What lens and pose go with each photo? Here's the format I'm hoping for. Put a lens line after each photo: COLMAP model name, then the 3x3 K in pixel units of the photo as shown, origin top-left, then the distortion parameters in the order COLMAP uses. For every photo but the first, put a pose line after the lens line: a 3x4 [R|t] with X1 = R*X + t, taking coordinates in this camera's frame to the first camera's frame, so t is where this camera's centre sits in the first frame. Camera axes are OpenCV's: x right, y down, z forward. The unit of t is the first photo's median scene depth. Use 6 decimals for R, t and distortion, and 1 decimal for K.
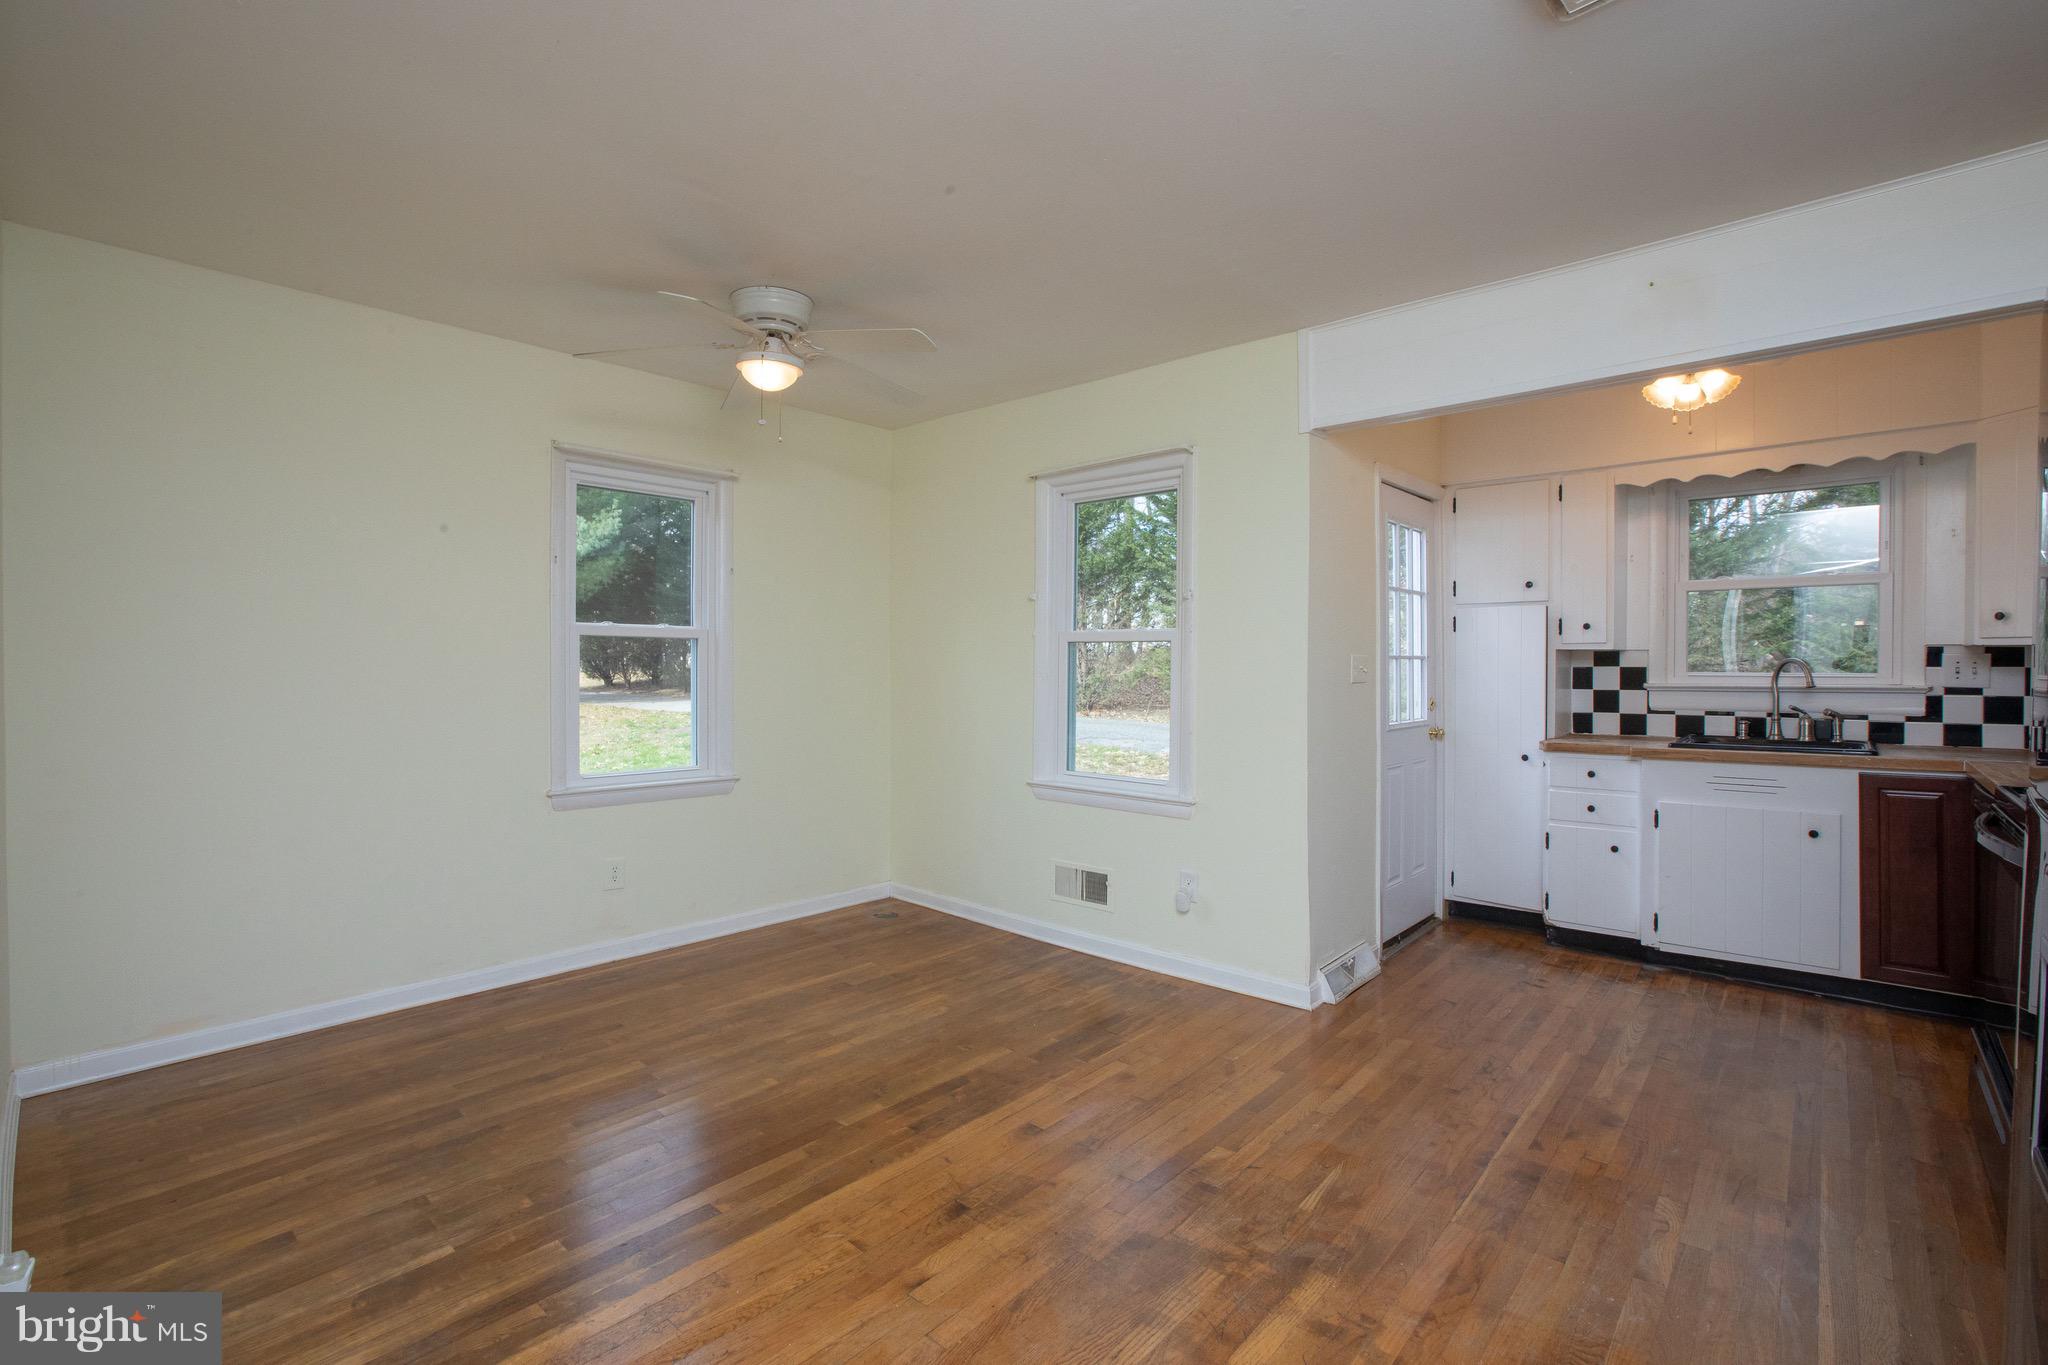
lens RADIAL K [[927.4, 0, 993.4], [0, 927.4, 667.9], [0, 0, 1]] dist [-0.045689, 0.013337]
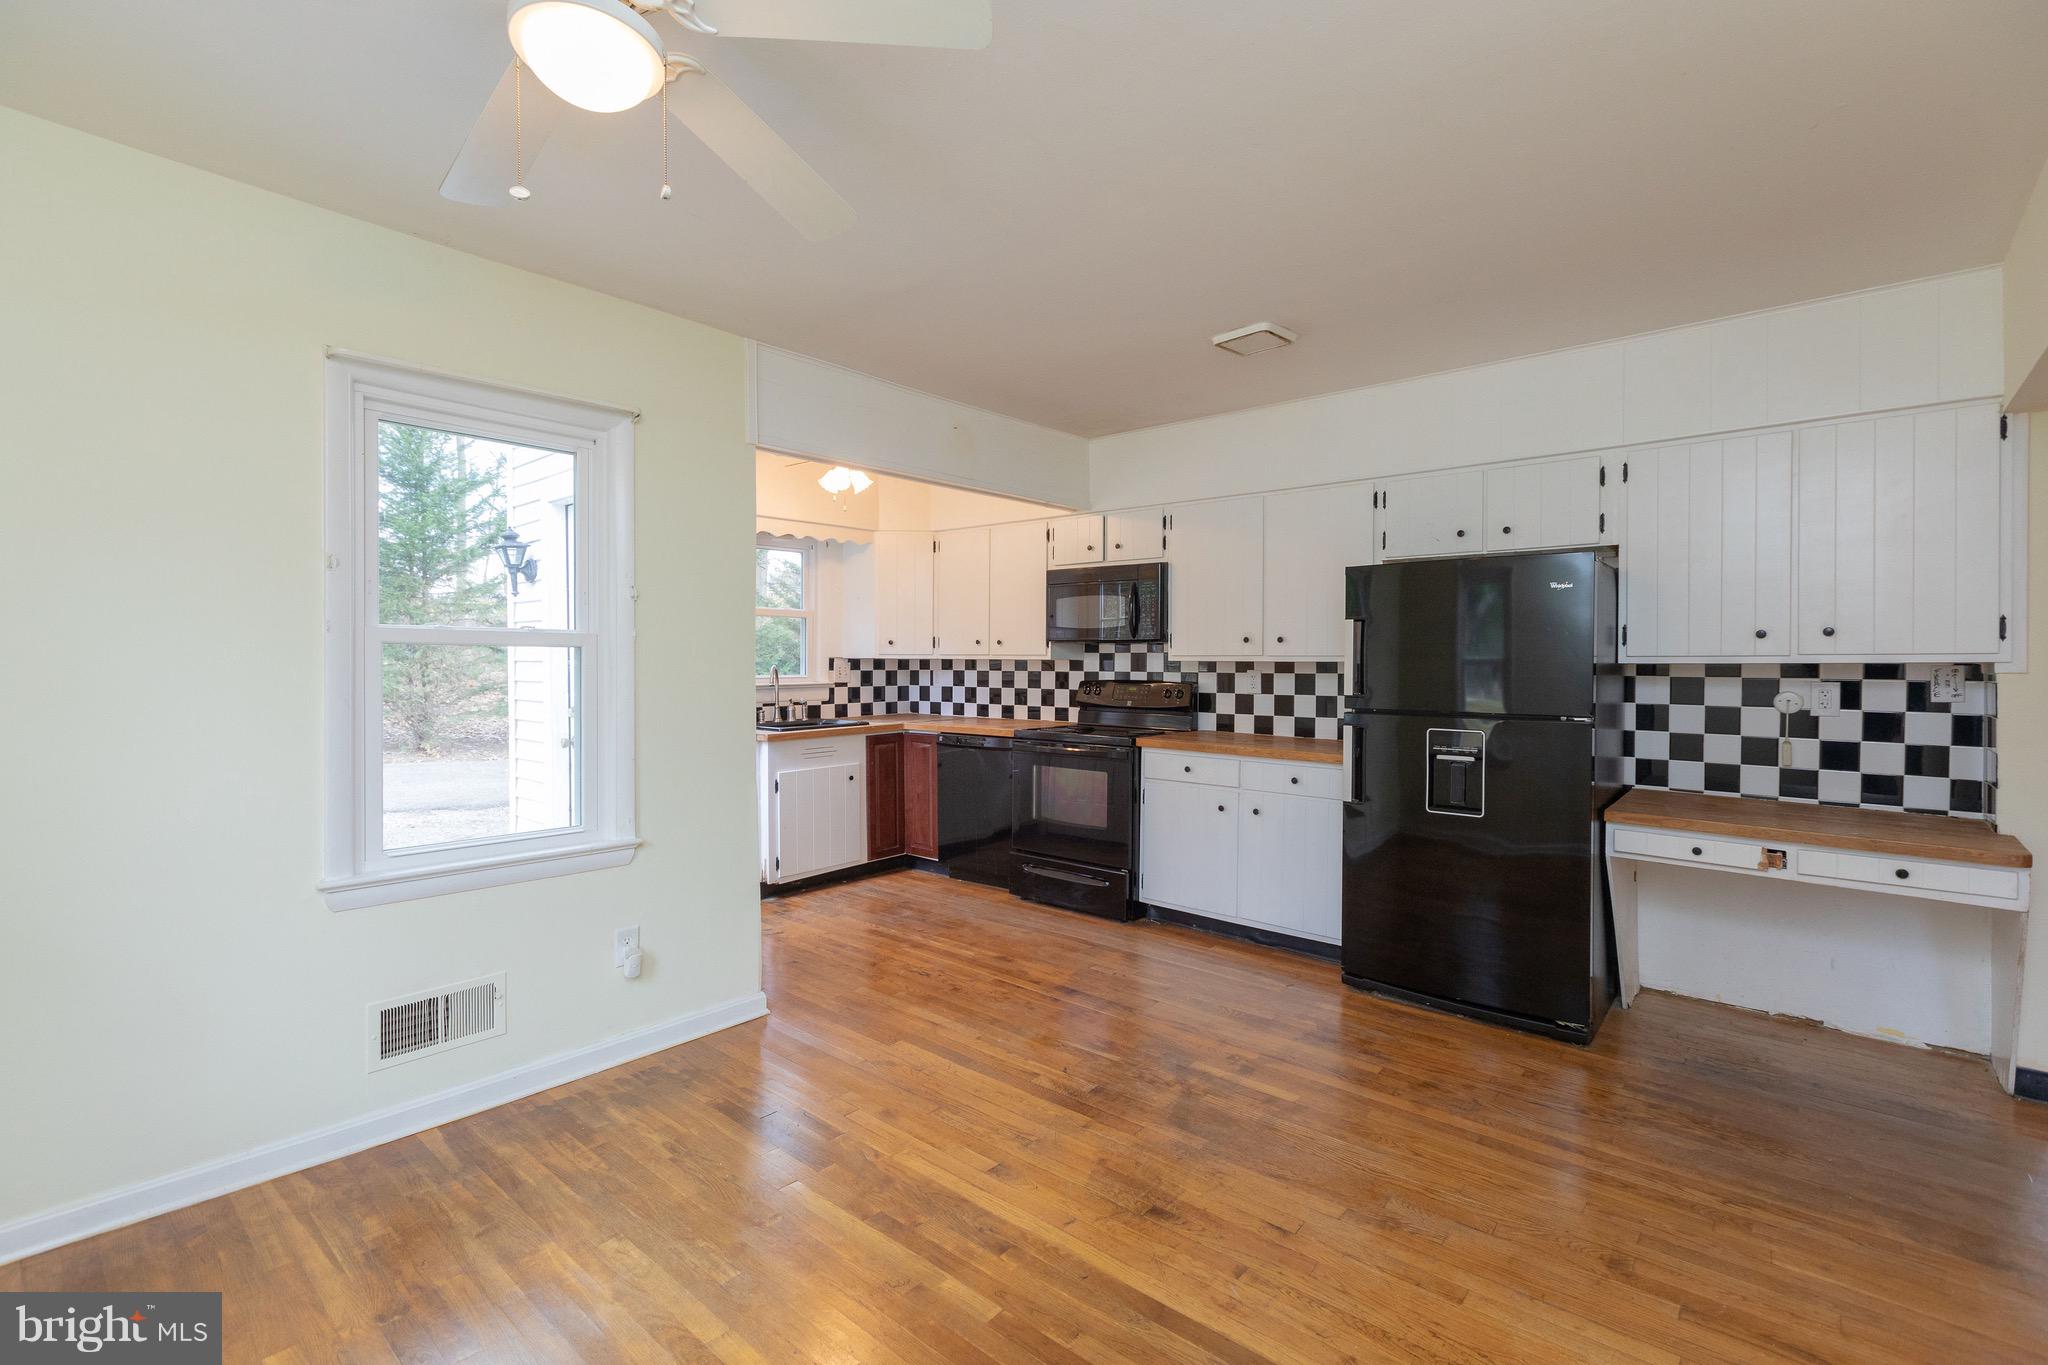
lens RADIAL K [[917.3, 0, 991.7], [0, 917.3, 676.2], [0, 0, 1]] dist [-0.001772, -0.000111]
pose [[-0.025869, -0.014604, 0.999559, -0.655193], [0.004453, 0.999882, 0.014724, -0.014334], [-0.999655, 0.004832, -0.025801, 0.755252]]
